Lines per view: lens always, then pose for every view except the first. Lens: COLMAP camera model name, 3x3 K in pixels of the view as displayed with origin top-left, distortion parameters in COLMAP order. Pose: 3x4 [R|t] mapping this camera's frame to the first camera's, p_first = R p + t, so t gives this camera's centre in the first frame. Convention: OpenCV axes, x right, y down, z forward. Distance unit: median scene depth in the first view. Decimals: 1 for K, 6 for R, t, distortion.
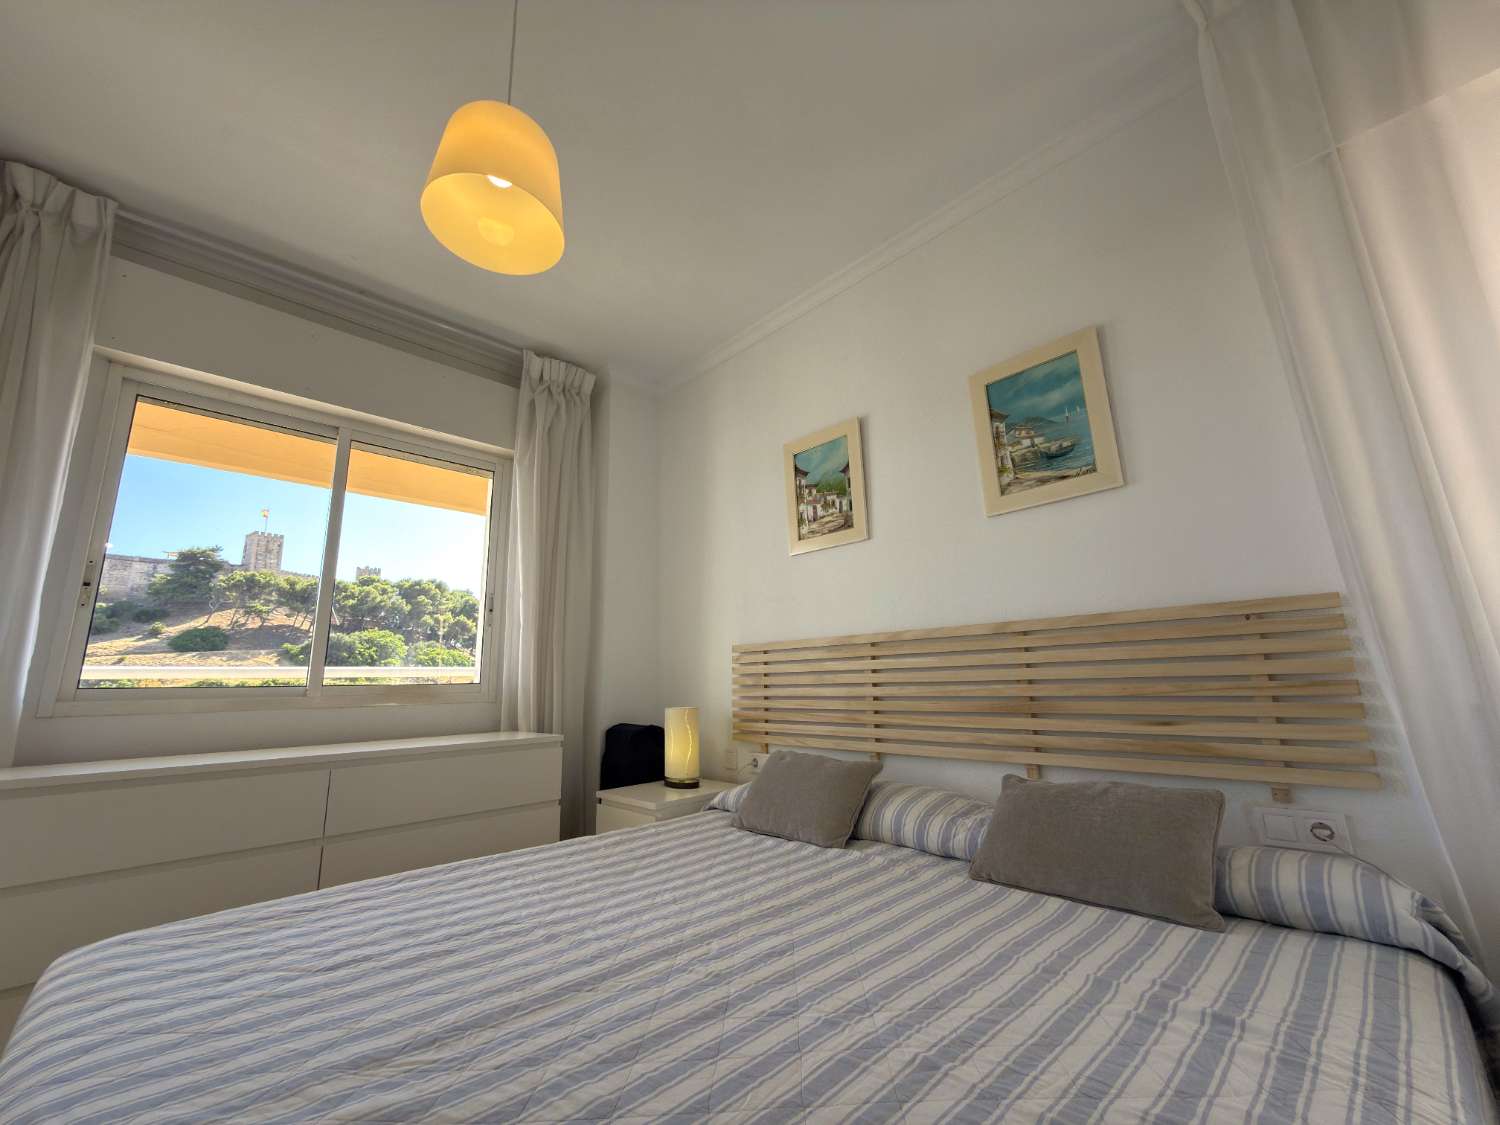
lens RADIAL K [[602.0, 0, 746.4], [0, 602.0, 563.7], [0, 0, 1]] dist [0.001639, -0.000155]
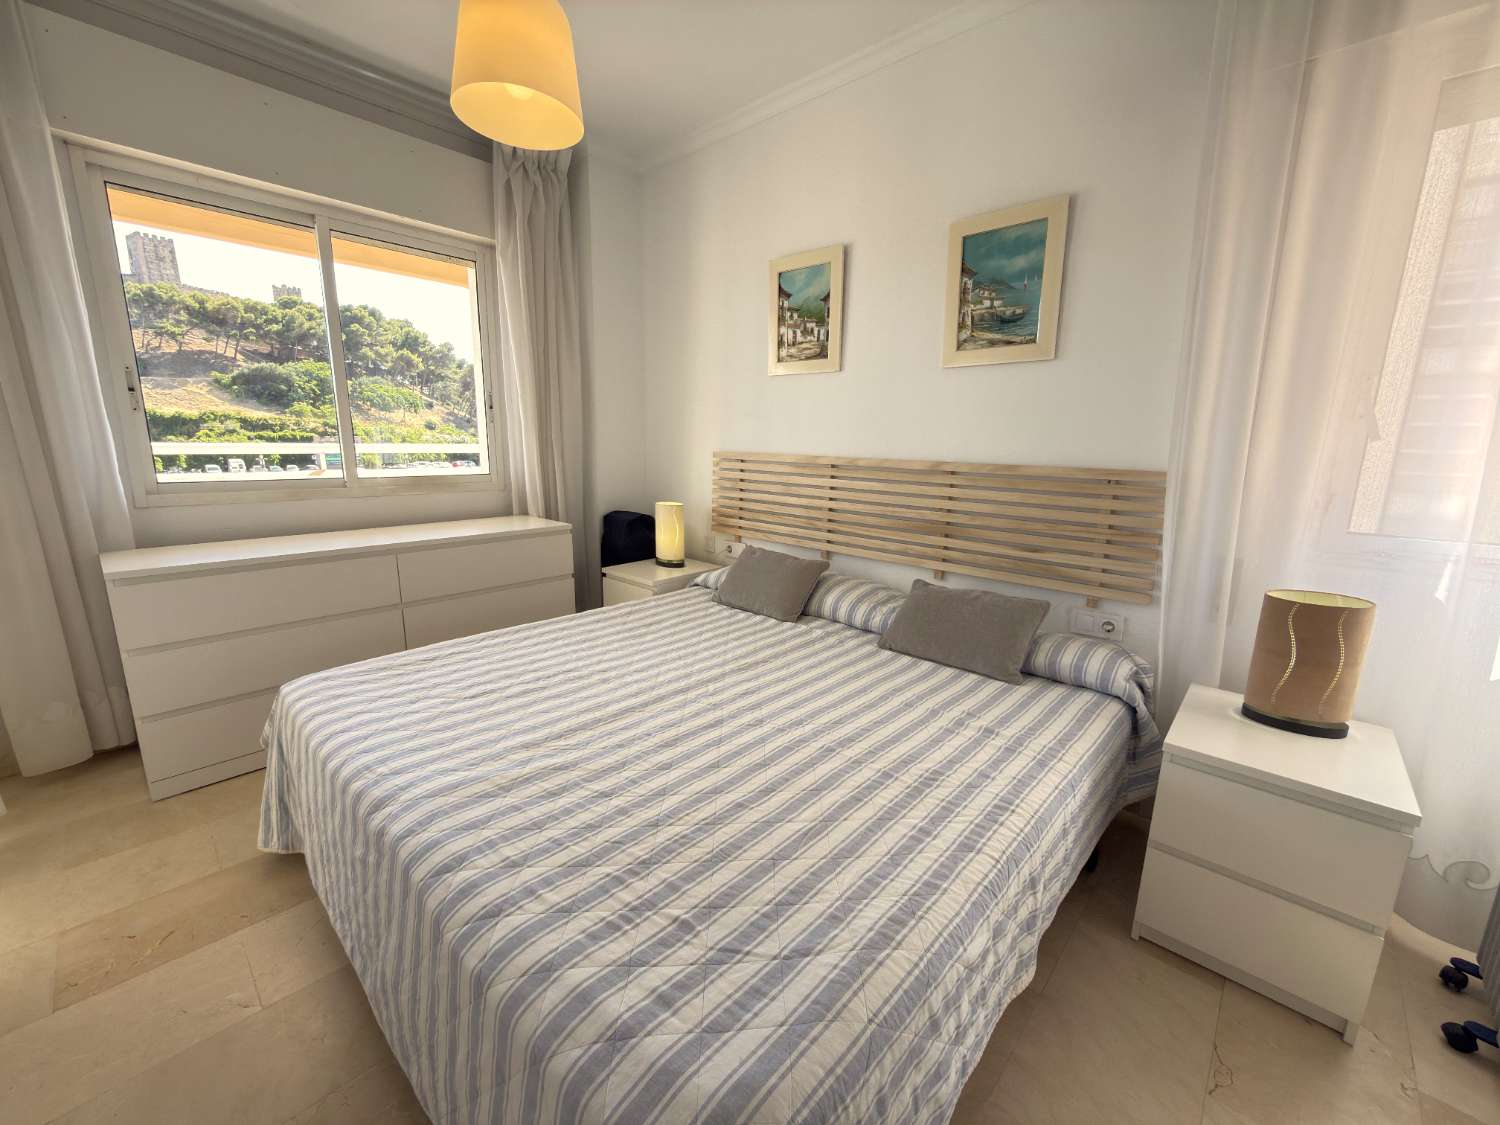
lens RADIAL K [[602.0, 0, 746.4], [0, 602.0, 563.7], [0, 0, 1]] dist [0.001639, -0.000155]
pose [[0.997519, 0.028100, 0.064539, -0.040751], [-0.051293, 0.918078, 0.393068, -0.175258], [-0.048207, -0.395403, 0.917242, -0.199532]]
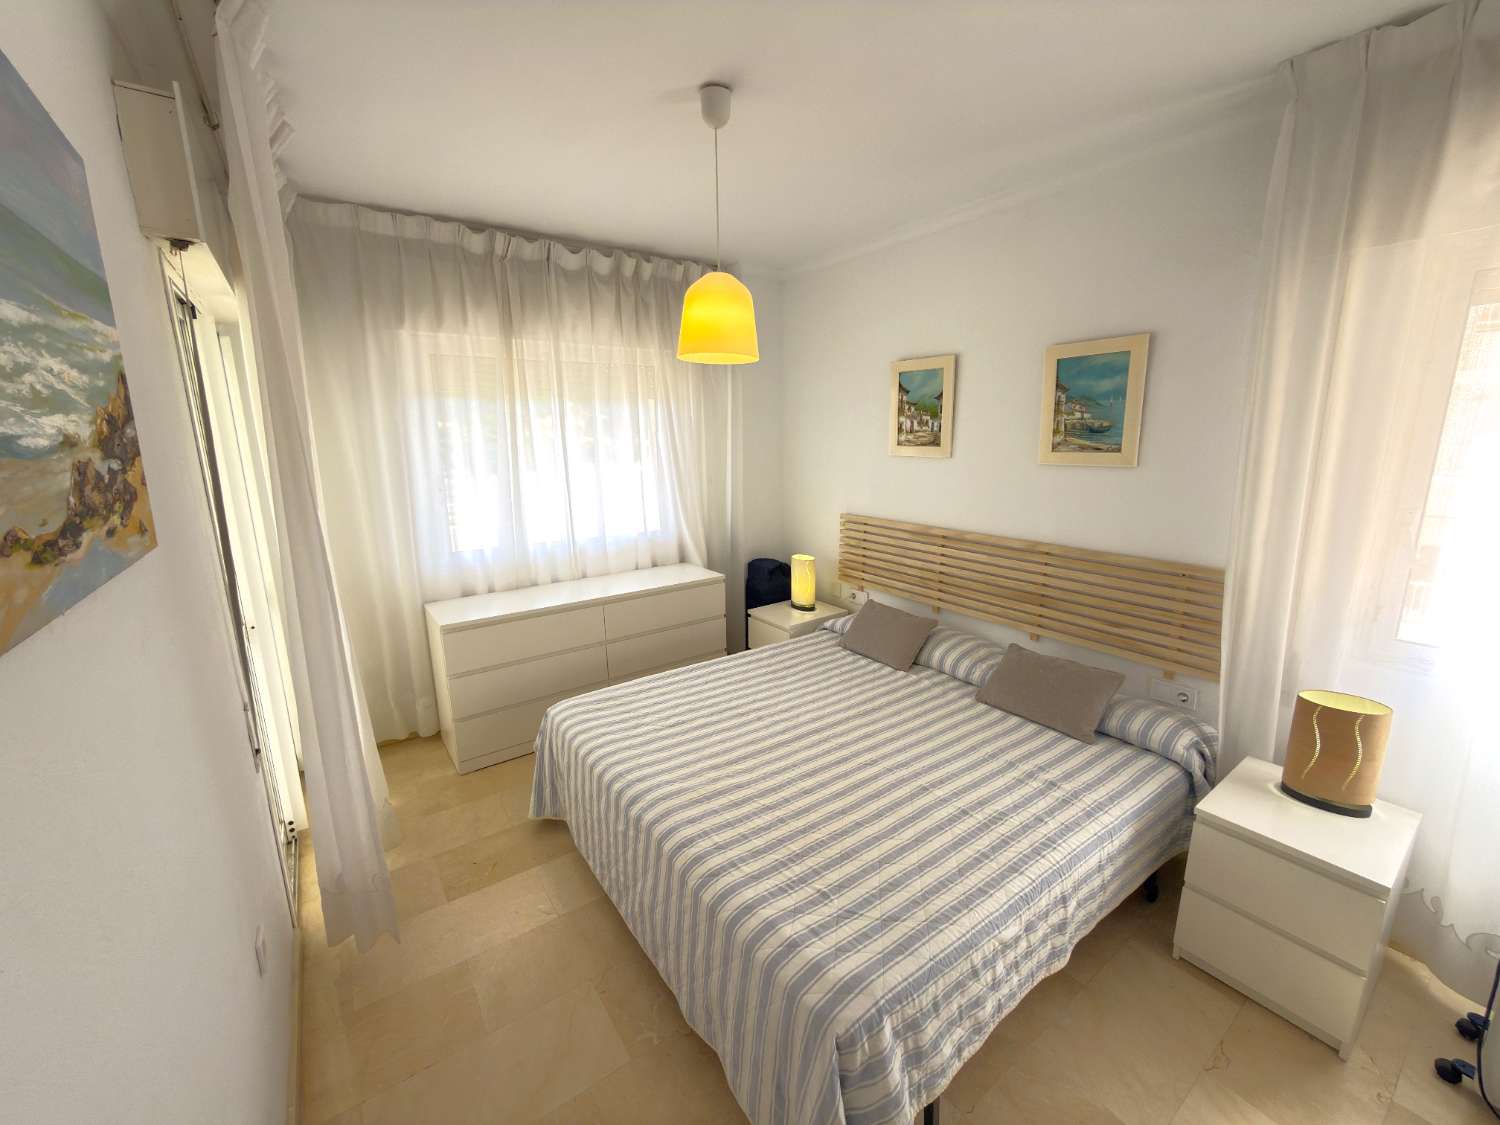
lens RADIAL K [[600.6, 0, 746.0], [0, 600.6, 561.4], [0, 0, 1]] dist [0.000984, 0.000306]
pose [[0.989431, 0.043174, -0.138431, -0.061500], [0.016176, 0.915827, 0.401247, -0.451710], [0.144103, -0.399246, 0.905449, -0.434448]]
